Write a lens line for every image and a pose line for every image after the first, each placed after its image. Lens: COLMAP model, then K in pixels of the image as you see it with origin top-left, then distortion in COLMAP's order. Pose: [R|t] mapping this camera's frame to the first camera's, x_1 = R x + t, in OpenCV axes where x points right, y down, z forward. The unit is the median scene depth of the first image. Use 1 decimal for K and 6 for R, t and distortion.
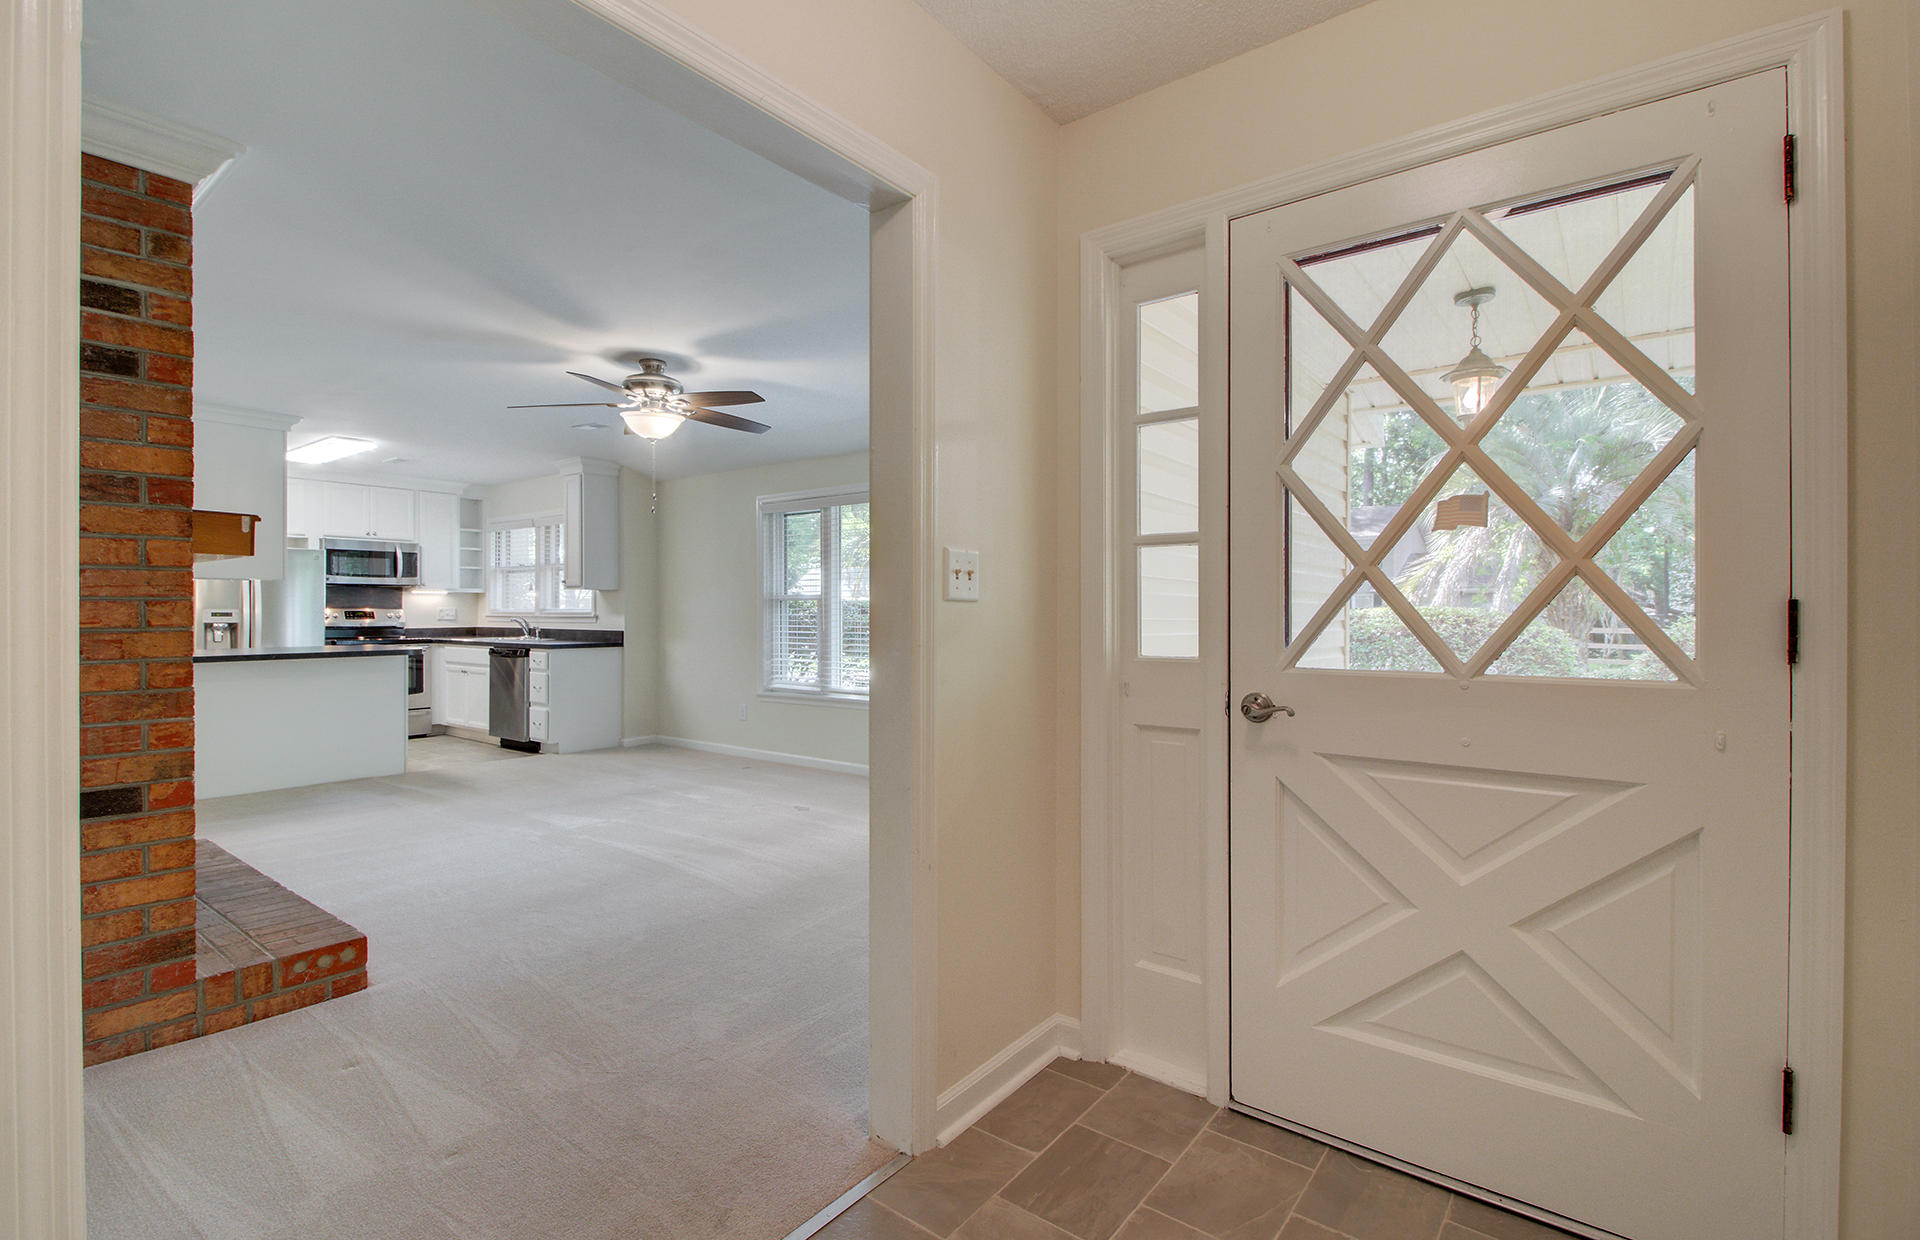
lens RADIAL K [[894.4, 0, 967.6], [0, 894.4, 612.9], [0, 0, 1]] dist [-0.004739, 0.001731]
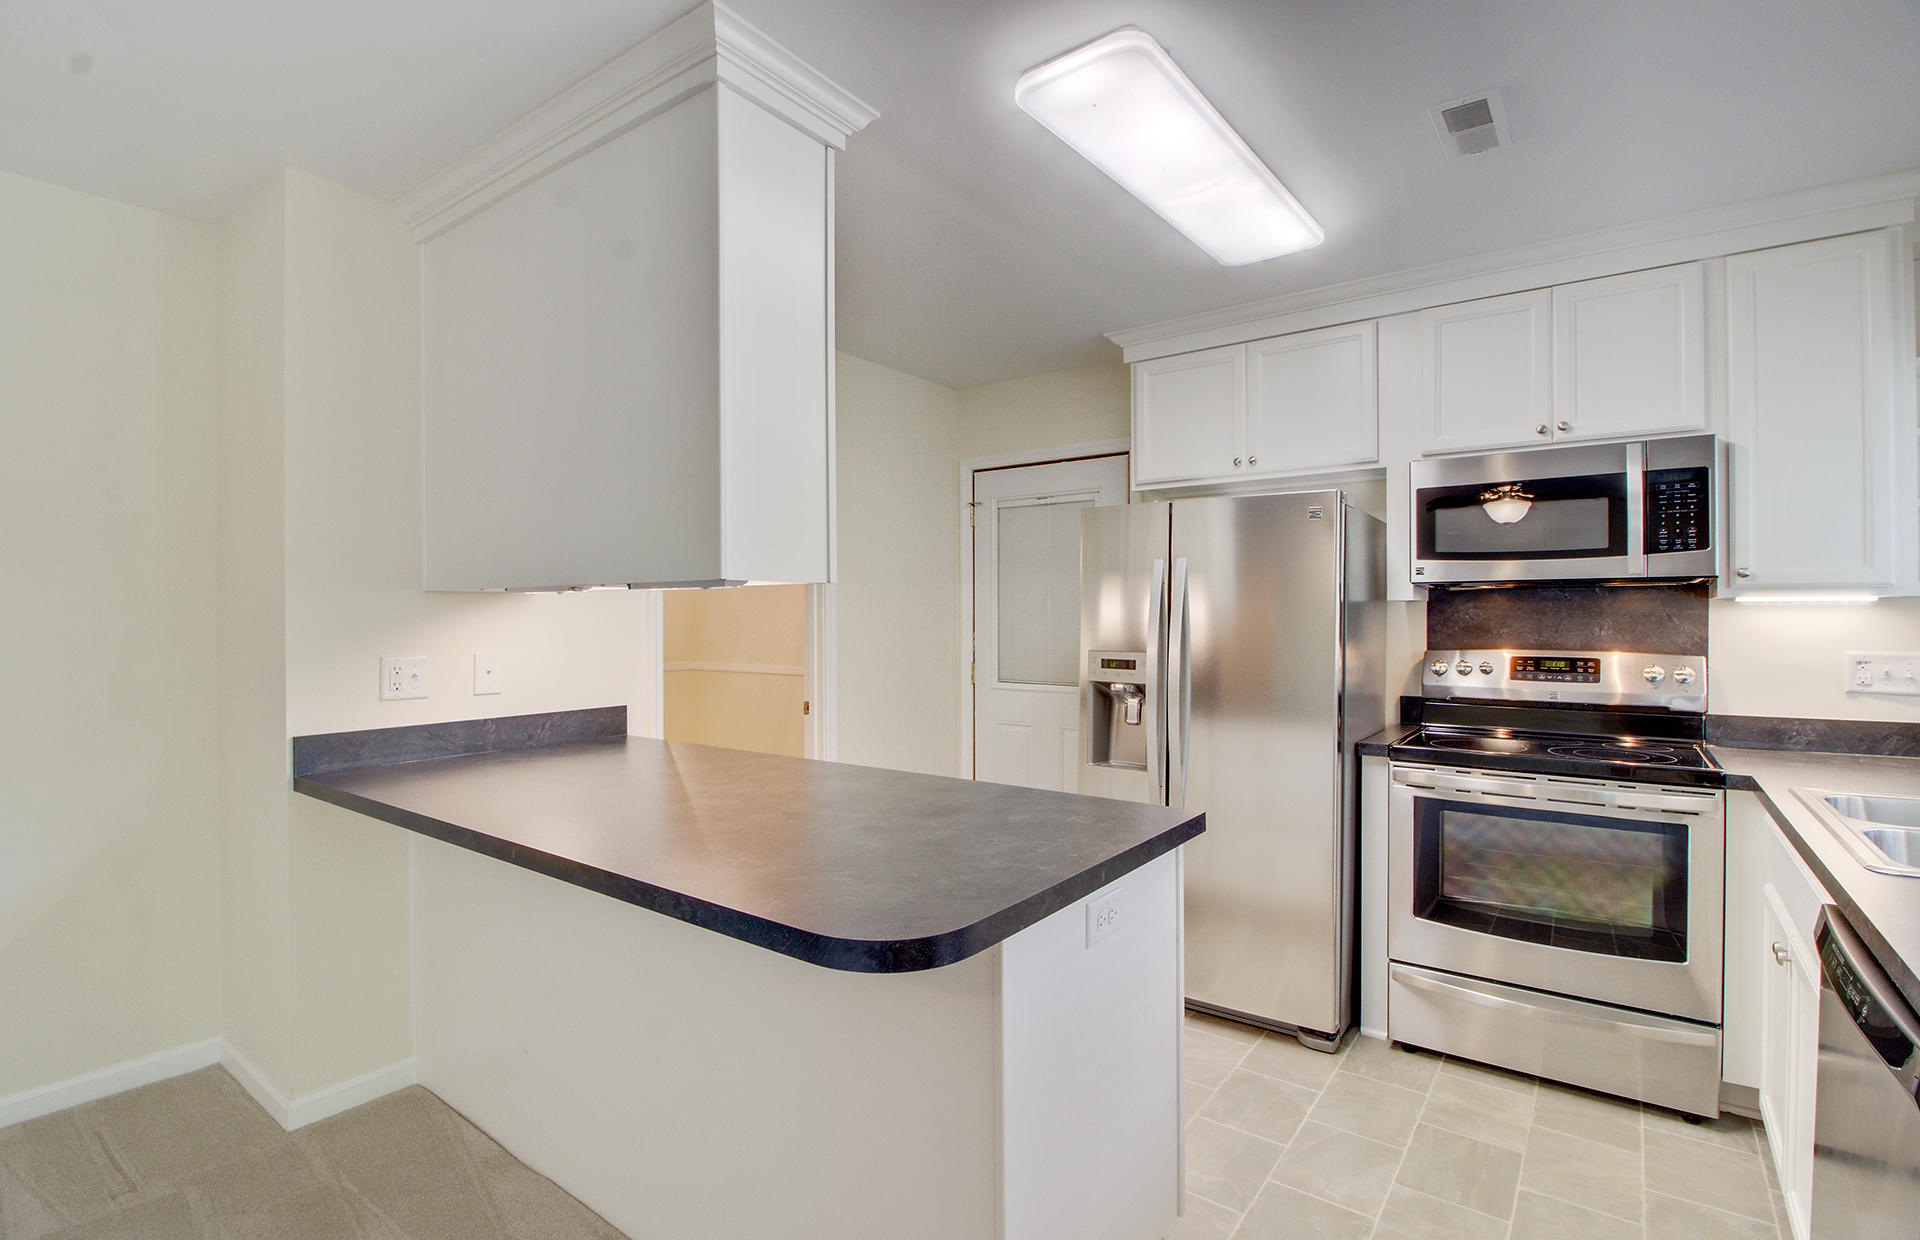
lens RADIAL K [[894.4, 0, 955.9], [0, 894.4, 614.1], [0, 0, 1]] dist [-0.004739, 0.001731]
pose [[-0.006830, -0.000656, -0.999976, -0.378041], [0.000267, 1.000000, -0.000658, -0.021852], [0.999977, -0.000272, -0.006830, 0.884264]]
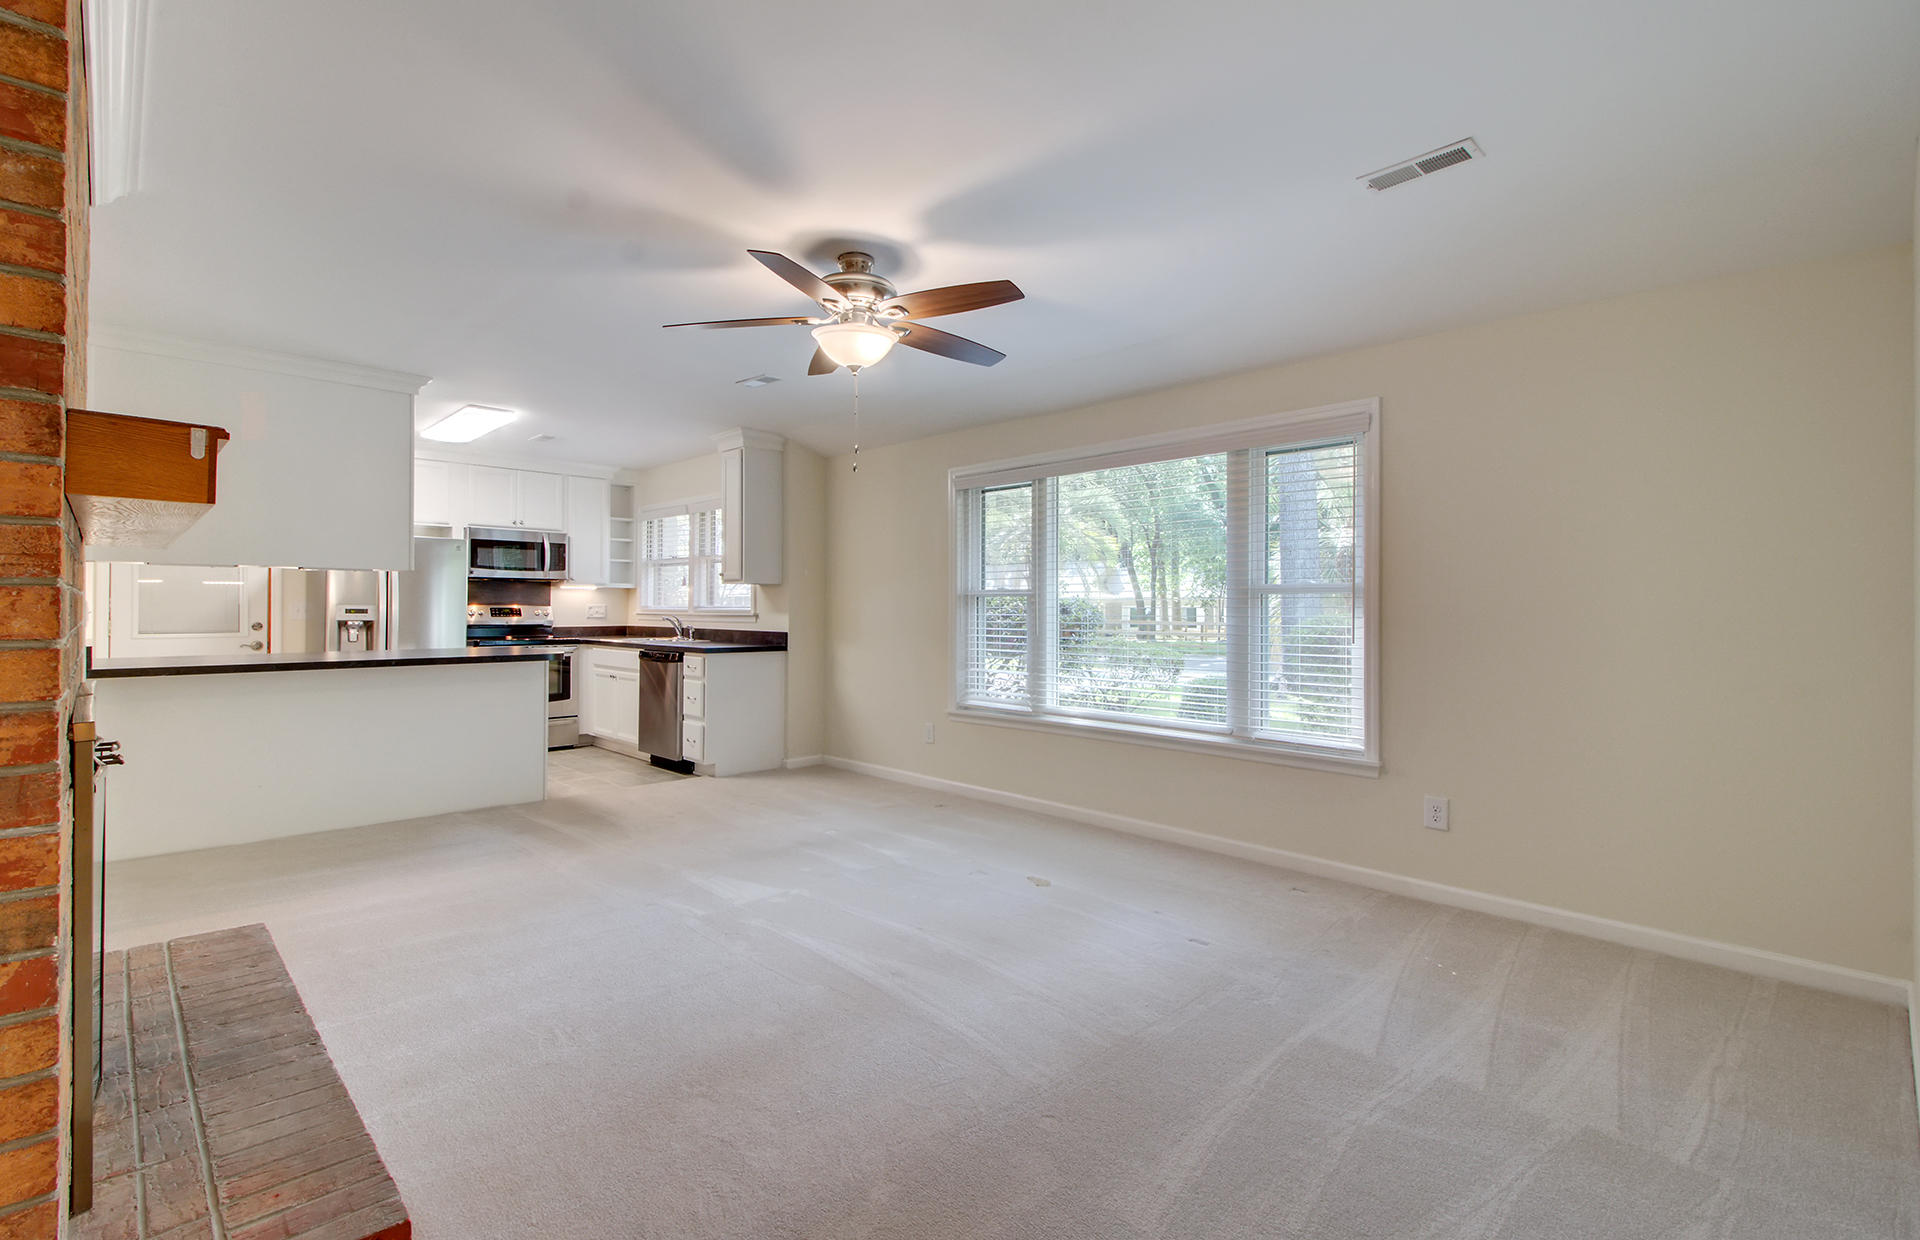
lens RADIAL K [[894.4, 0, 962.8], [0, 894.4, 606.3], [0, 0, 1]] dist [-0.004739, 0.001731]
pose [[0.989085, 0.003509, -0.147306, -0.105088], [-0.004385, 0.999975, -0.005619, -0.000709], [0.147282, 0.006204, 0.989075, 0.202252]]
